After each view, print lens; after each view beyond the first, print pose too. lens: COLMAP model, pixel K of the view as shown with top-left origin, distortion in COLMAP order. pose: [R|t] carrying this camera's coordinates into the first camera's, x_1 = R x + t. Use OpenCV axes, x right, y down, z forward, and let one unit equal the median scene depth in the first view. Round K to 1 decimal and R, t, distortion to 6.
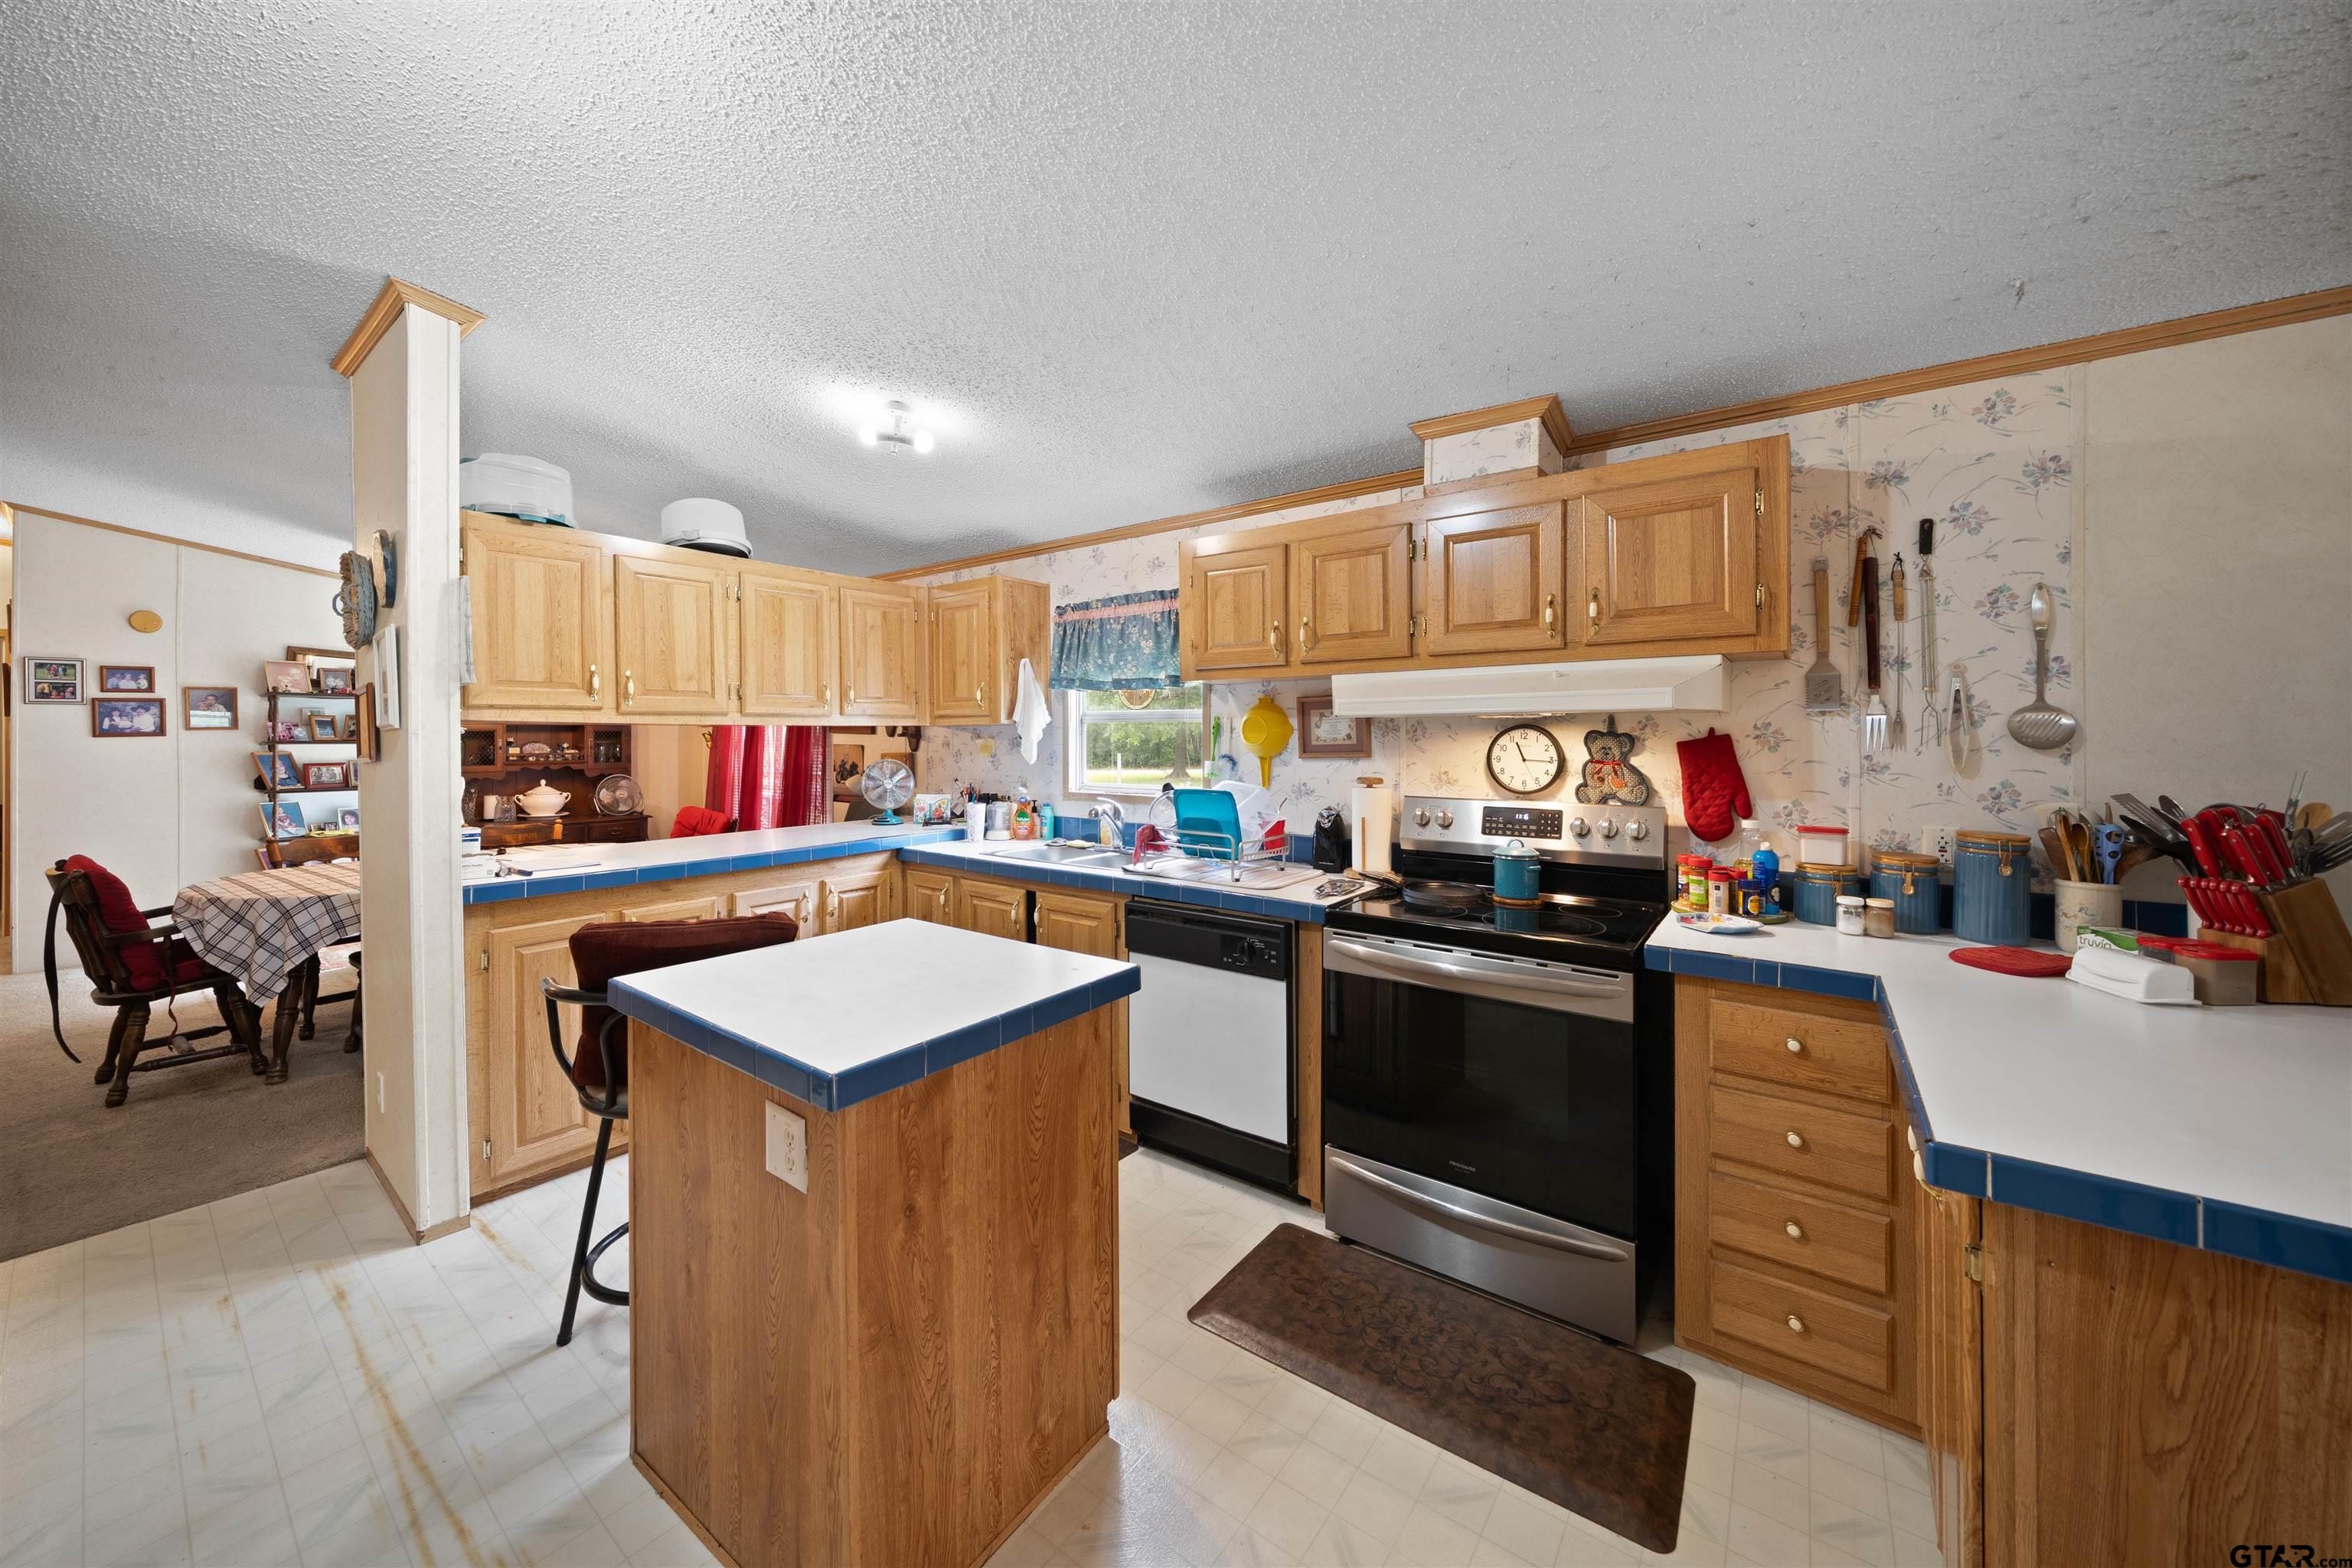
lens RADIAL K [[841.0, 0, 1144.9], [0, 841.0, 726.1], [0, 0, 1]] dist [-0.001219, -0.000013]
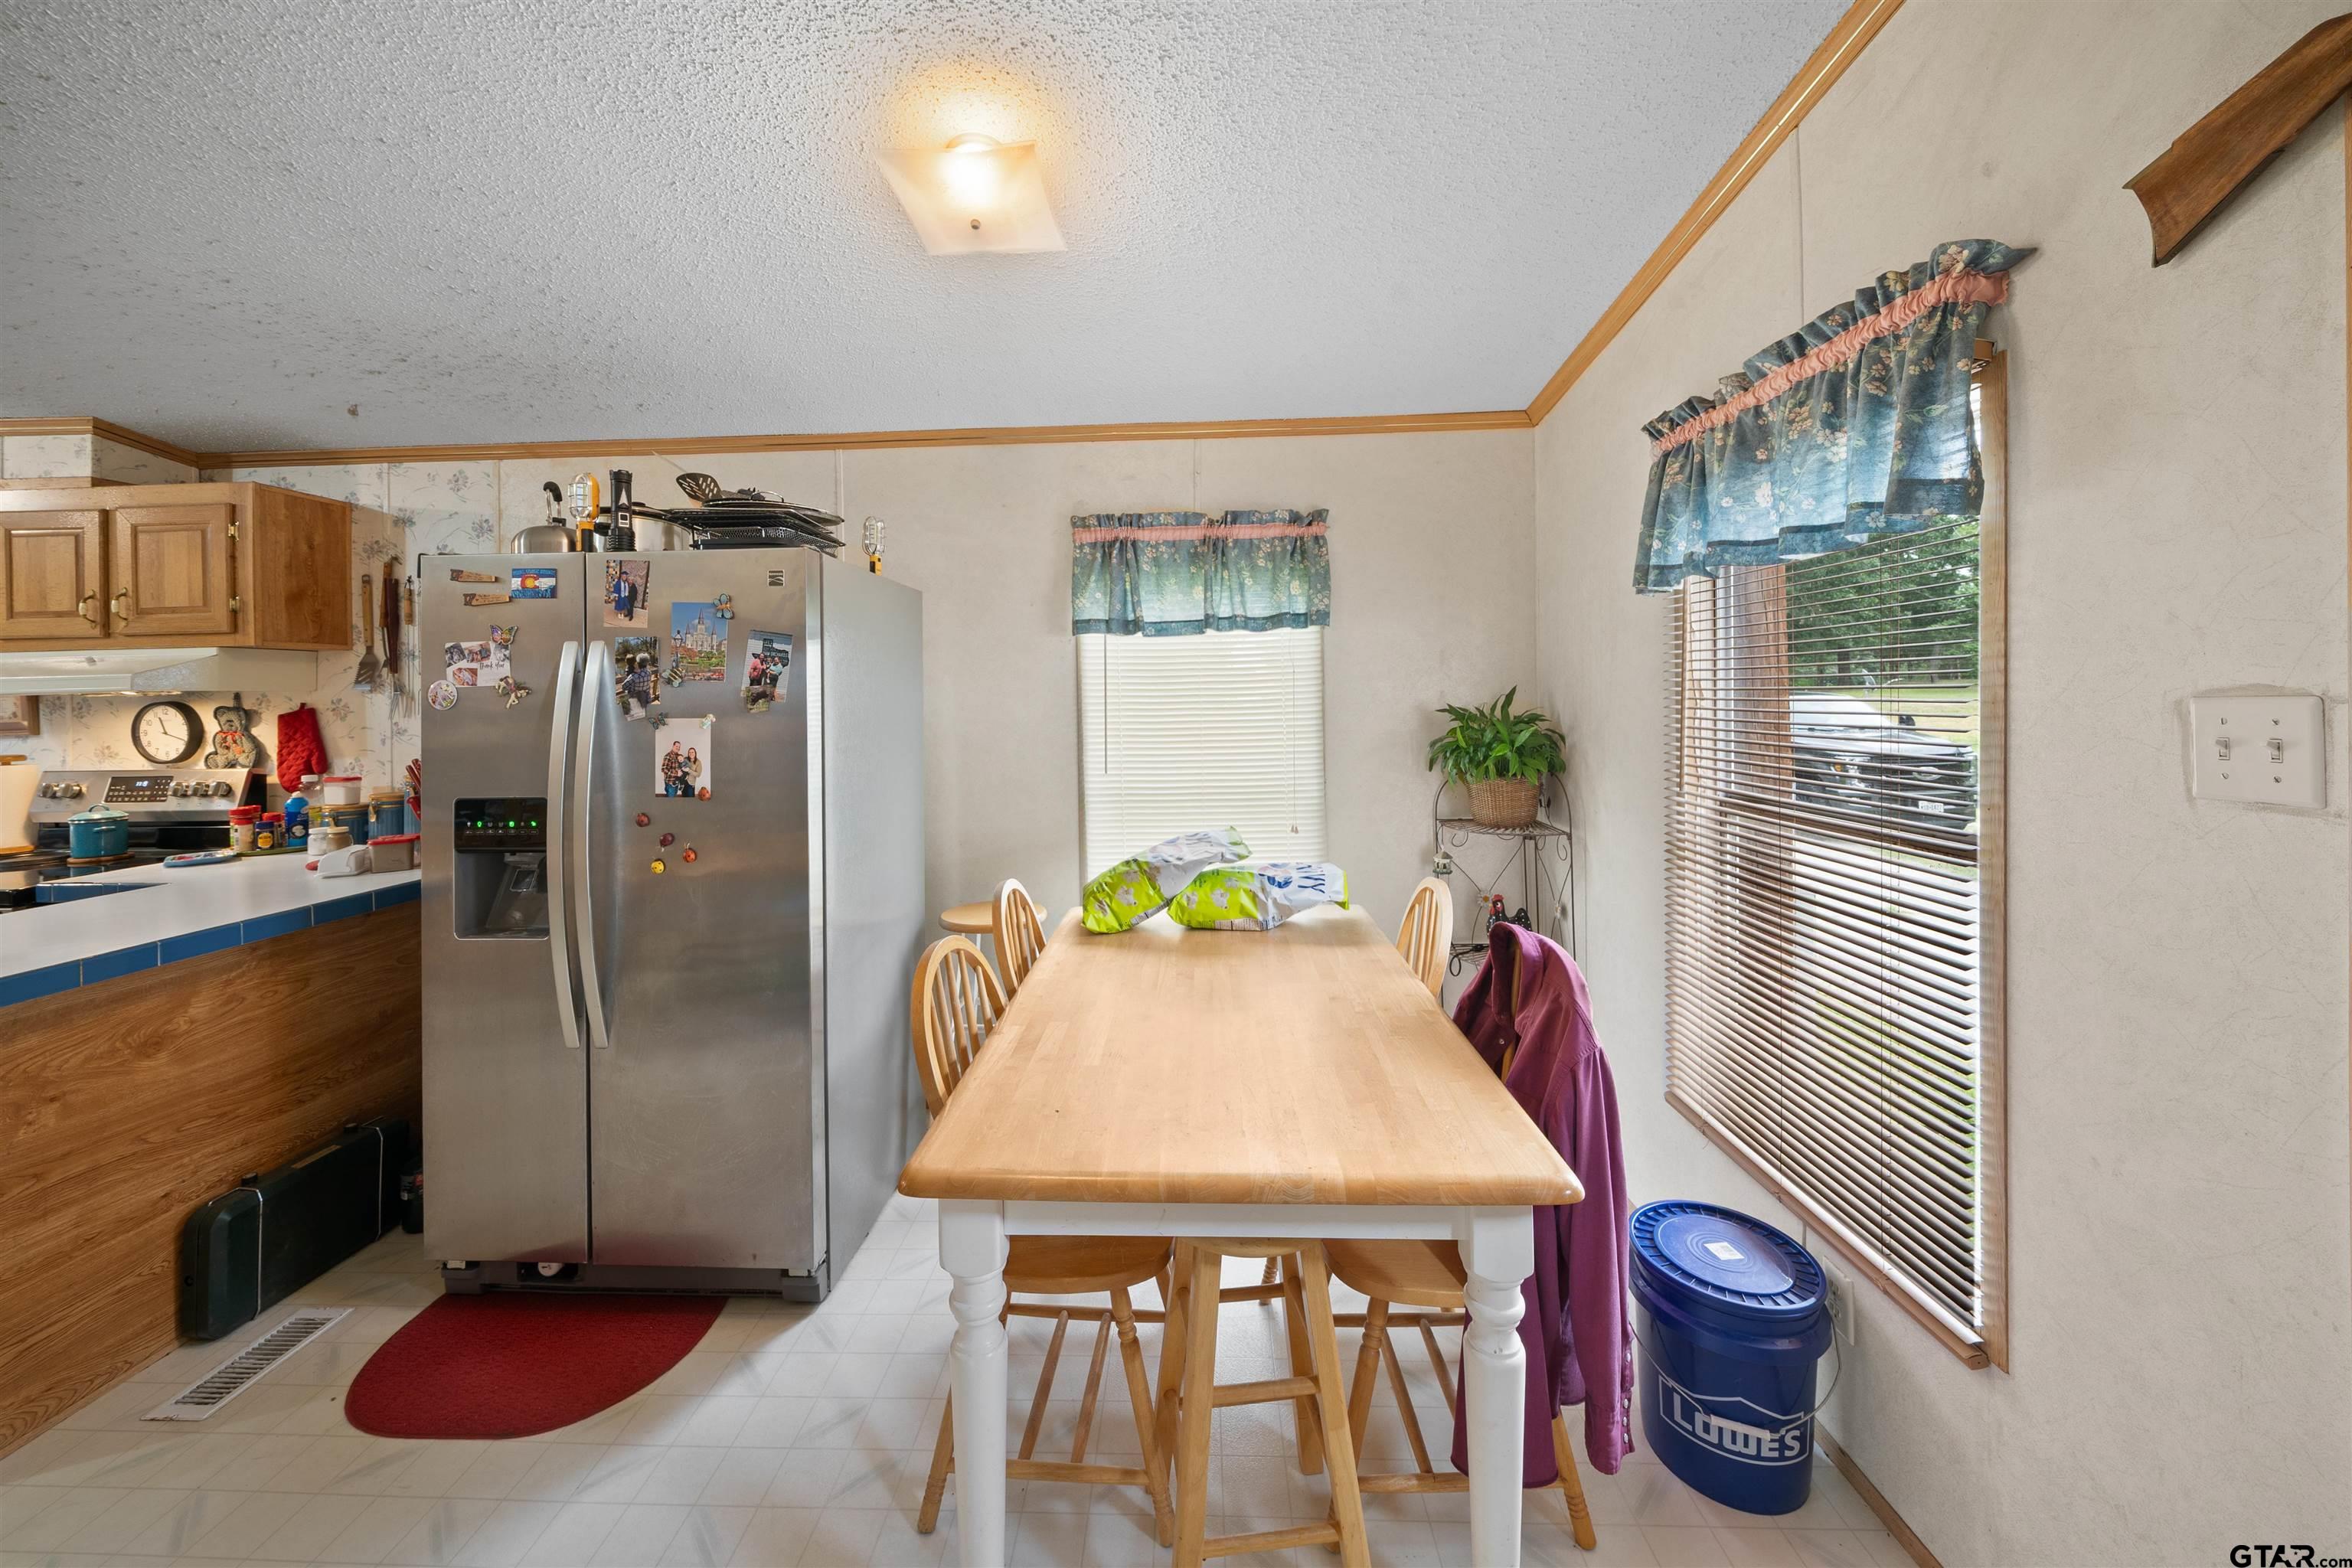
lens RADIAL K [[841.0, 0, 1162.6], [0, 841.0, 689.5], [0, 0, 1]] dist [-0.001219, -0.000013]
pose [[0.822280, -0.010844, 0.568980, 0.585238], [0.008952, 0.999941, 0.006120, -0.008328], [-0.569013, 0.000061, 0.822329, -0.441191]]
